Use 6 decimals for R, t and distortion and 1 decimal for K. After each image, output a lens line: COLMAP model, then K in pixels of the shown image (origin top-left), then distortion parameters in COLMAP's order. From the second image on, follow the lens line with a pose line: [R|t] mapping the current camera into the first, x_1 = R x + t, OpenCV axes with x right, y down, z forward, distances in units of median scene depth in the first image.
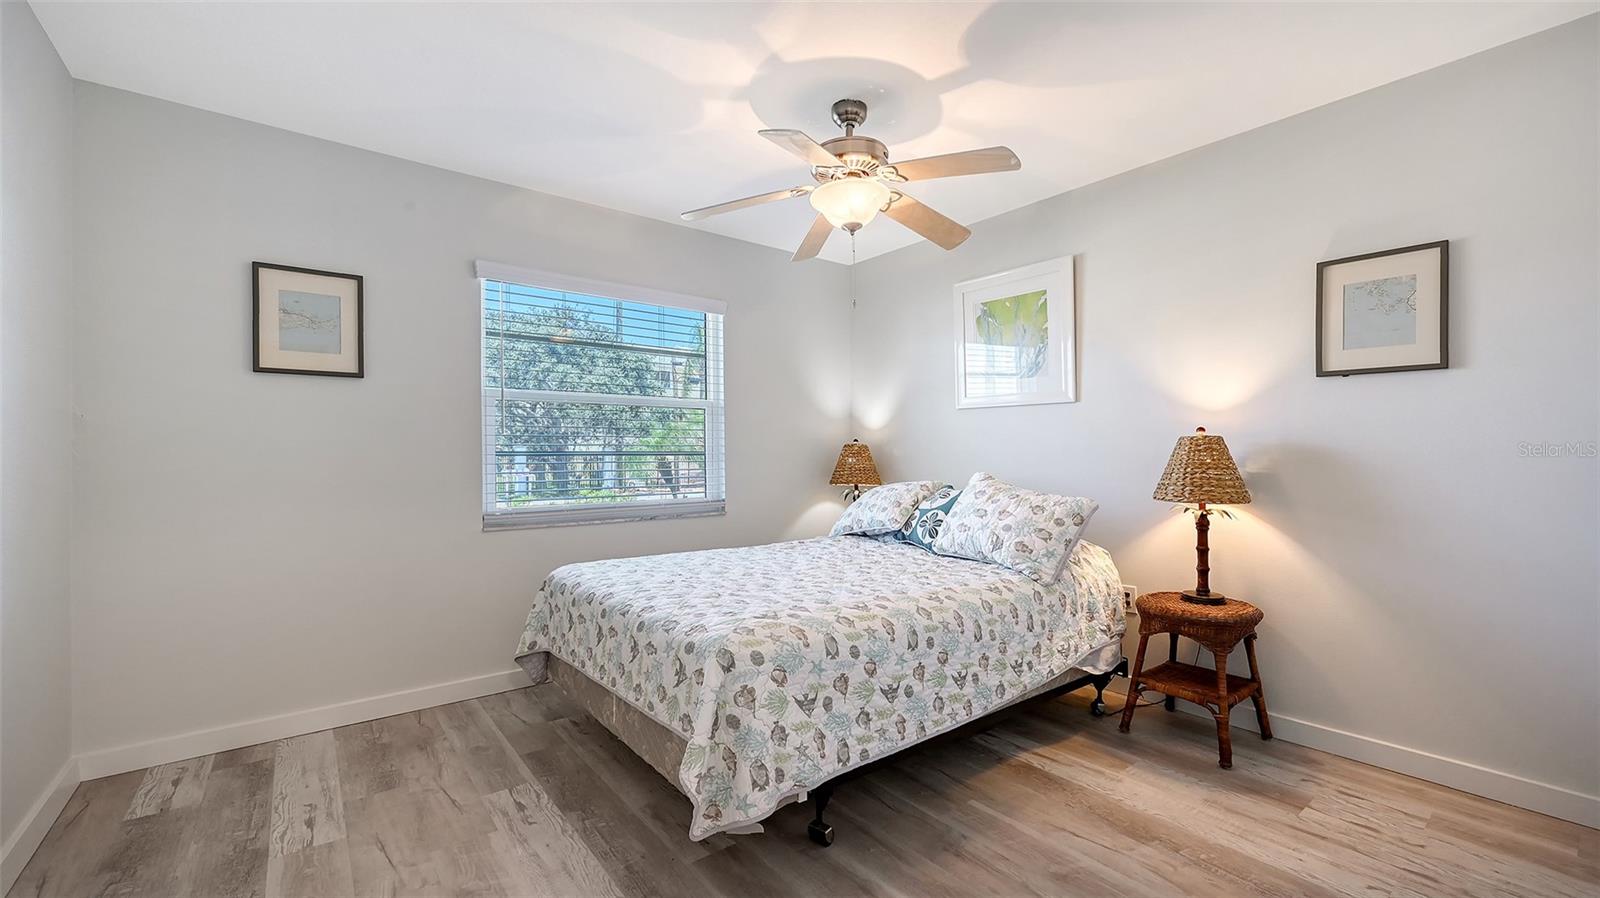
lens RADIAL K [[640.4, 0, 801.0], [0, 640.4, 441.2], [0, 0, 1]] dist [0.001443, 0.000080]
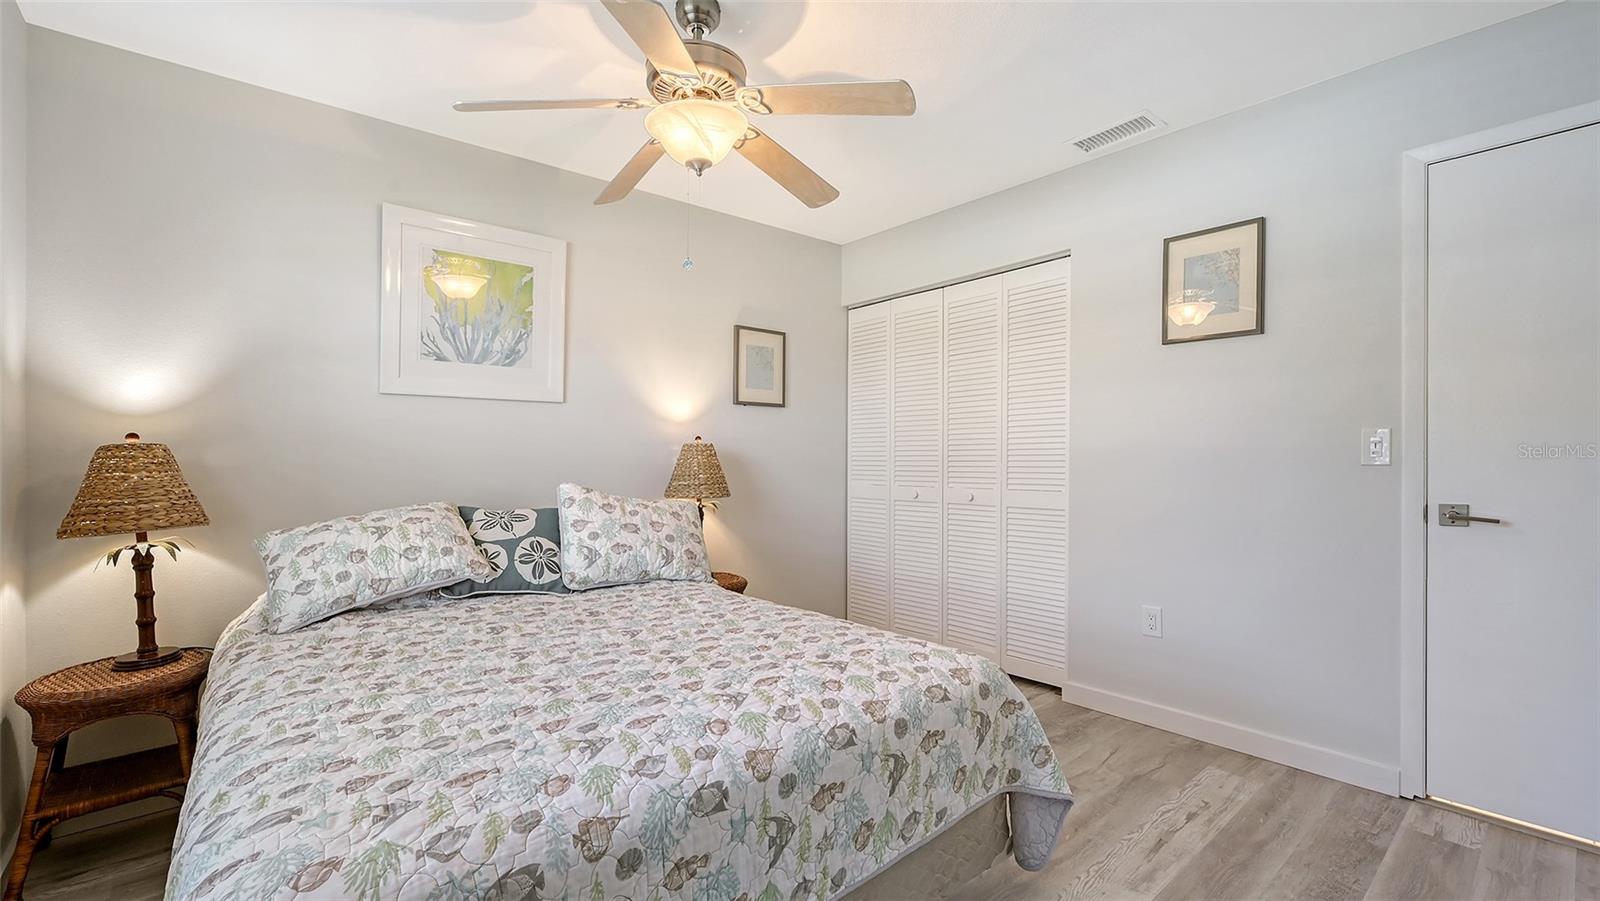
lens RADIAL K [[708.2, 0, 803.0], [0, 708.2, 472.5], [0, 0, 1]] dist [-0.028899, 0.000031]
pose [[-0.073136, -0.018224, 0.997155, -0.621868], [-0.004894, 0.999828, 0.017914, 0.017774], [-0.997310, -0.003569, -0.073213, 0.768144]]
